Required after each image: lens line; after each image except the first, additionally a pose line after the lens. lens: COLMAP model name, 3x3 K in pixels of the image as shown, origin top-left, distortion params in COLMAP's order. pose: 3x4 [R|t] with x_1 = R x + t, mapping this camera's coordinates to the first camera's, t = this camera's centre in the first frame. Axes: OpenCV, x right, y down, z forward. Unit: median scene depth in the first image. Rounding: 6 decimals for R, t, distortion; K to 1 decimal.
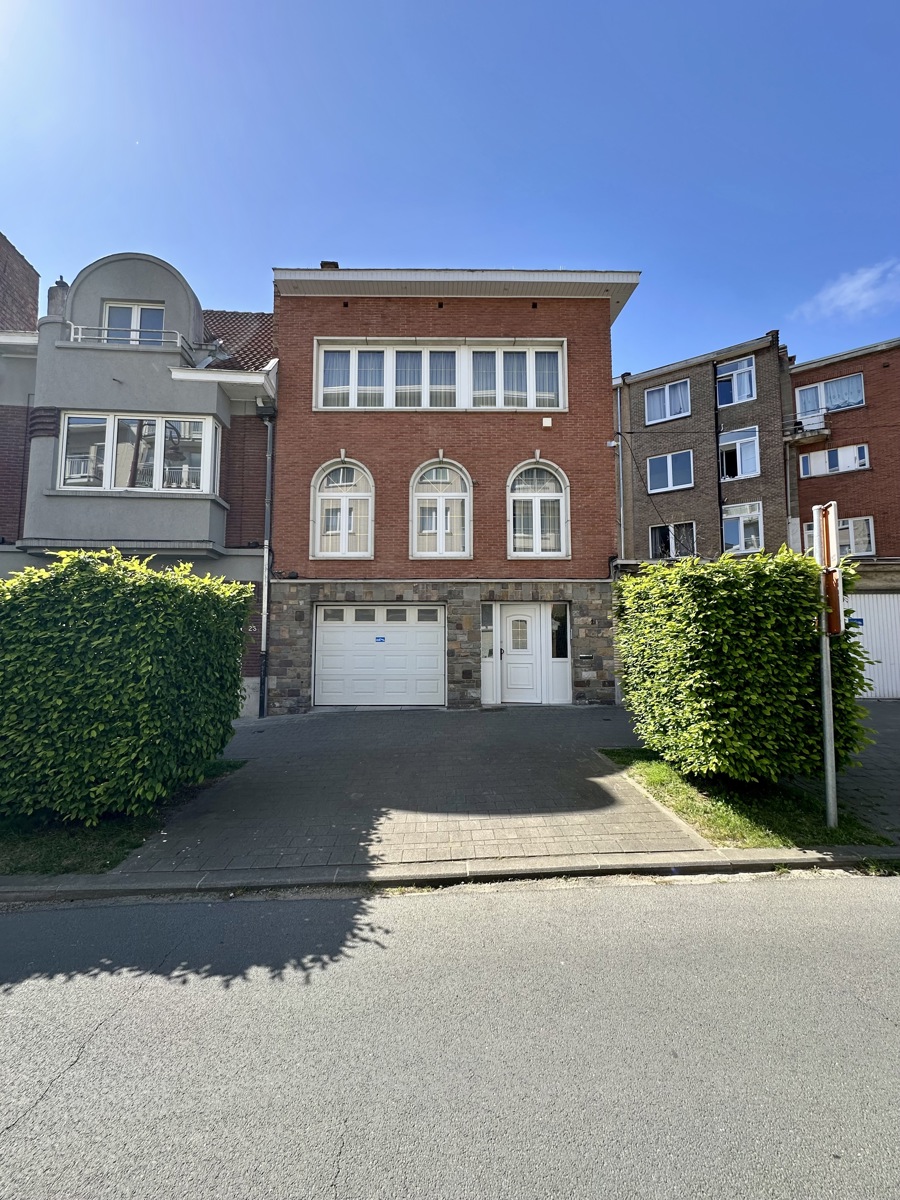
lens RADIAL K [[479.1, 0, 448.7], [0, 479.1, 599.1], [0, 0, 1]] dist [-0.003909, 0.000564]
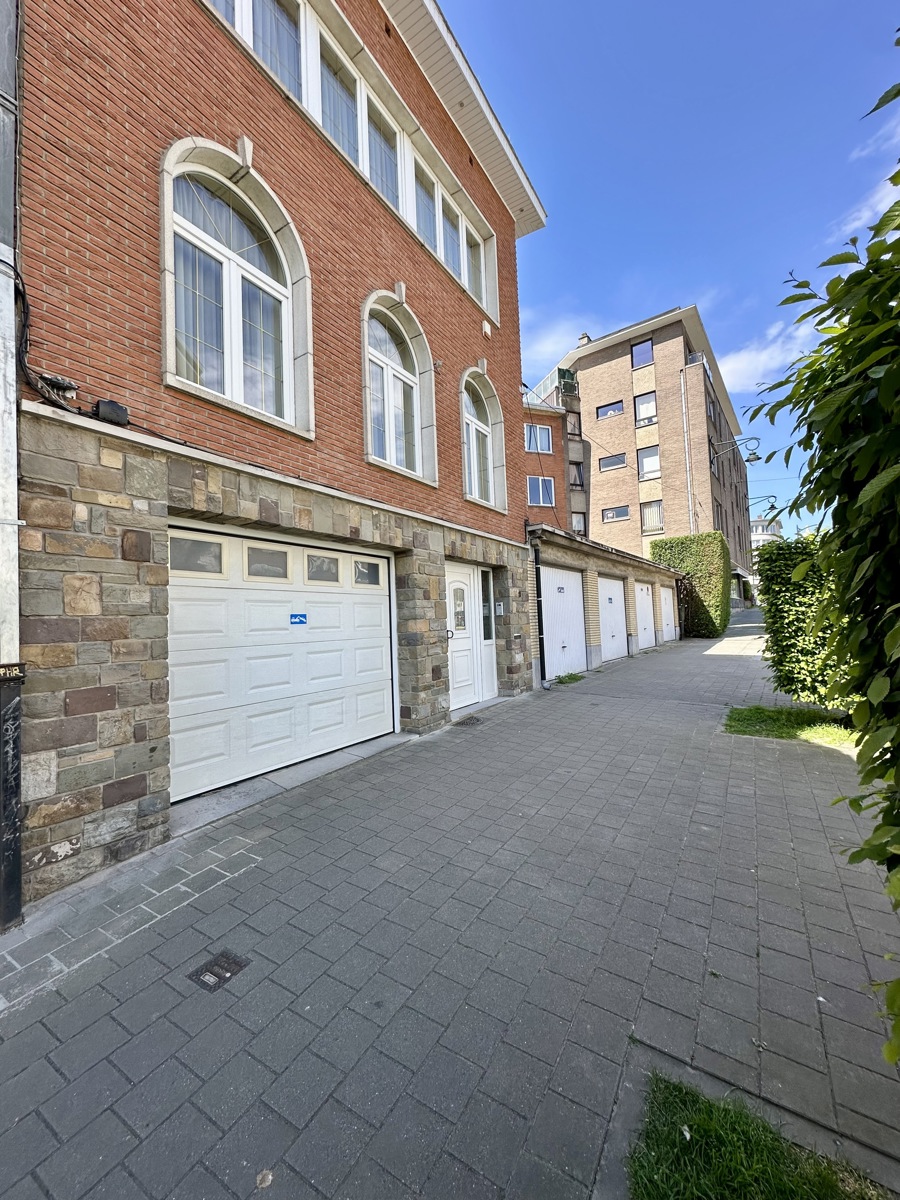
lens RADIAL K [[479.1, 0, 450.1], [0, 479.1, 601.7], [0, 0, 1]] dist [-0.003909, 0.000564]
pose [[0.547594, 0.018829, 0.836532, -0.453143], [-0.030160, 0.999541, -0.002756, 0.065250], [-0.836200, -0.023721, 0.547911, 0.632597]]
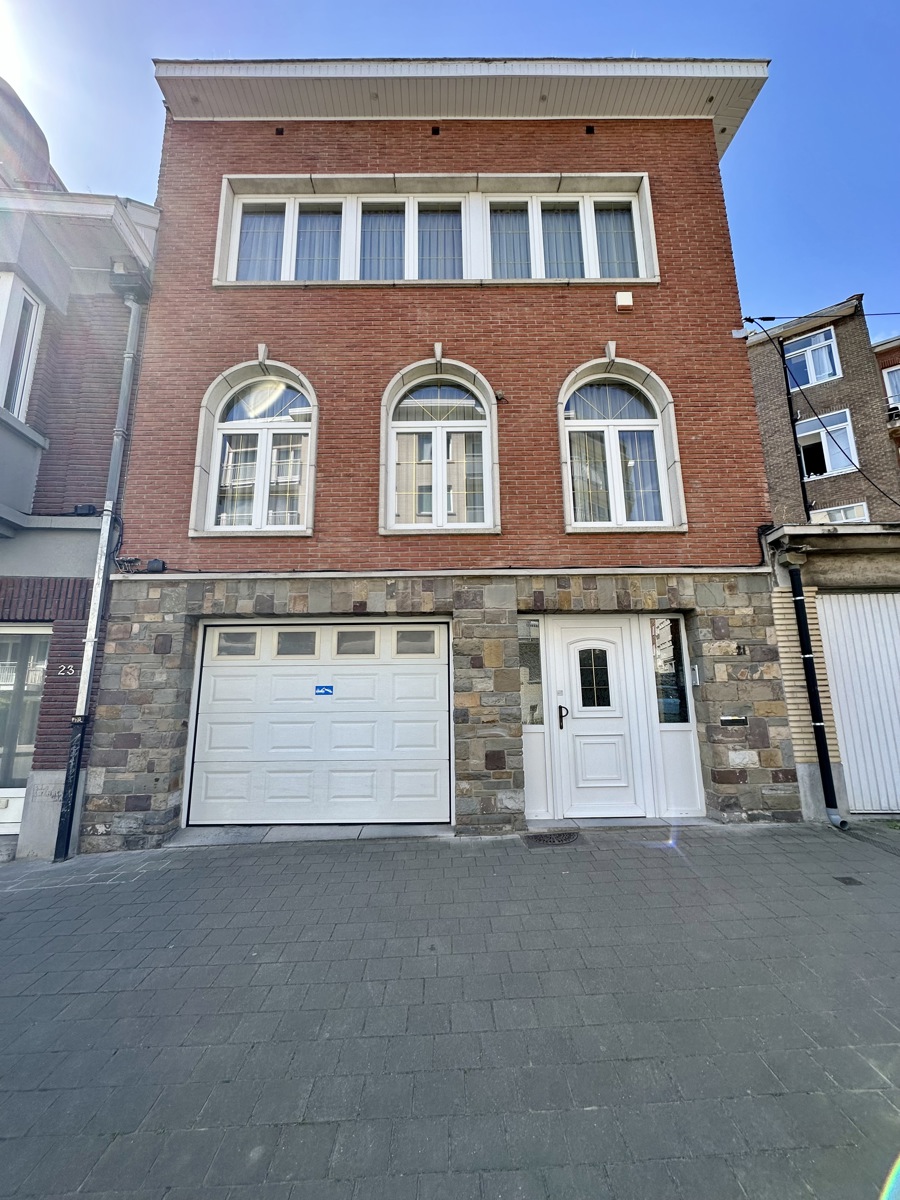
lens RADIAL K [[479.1, 0, 448.2], [0, 479.1, 600.7], [0, 0, 1]] dist [-0.003909, 0.000564]
pose [[0.999928, -0.011360, -0.003902, -0.005432], [0.010851, 0.993629, -0.112181, 0.048173], [0.005151, 0.112131, 0.993680, 0.480092]]
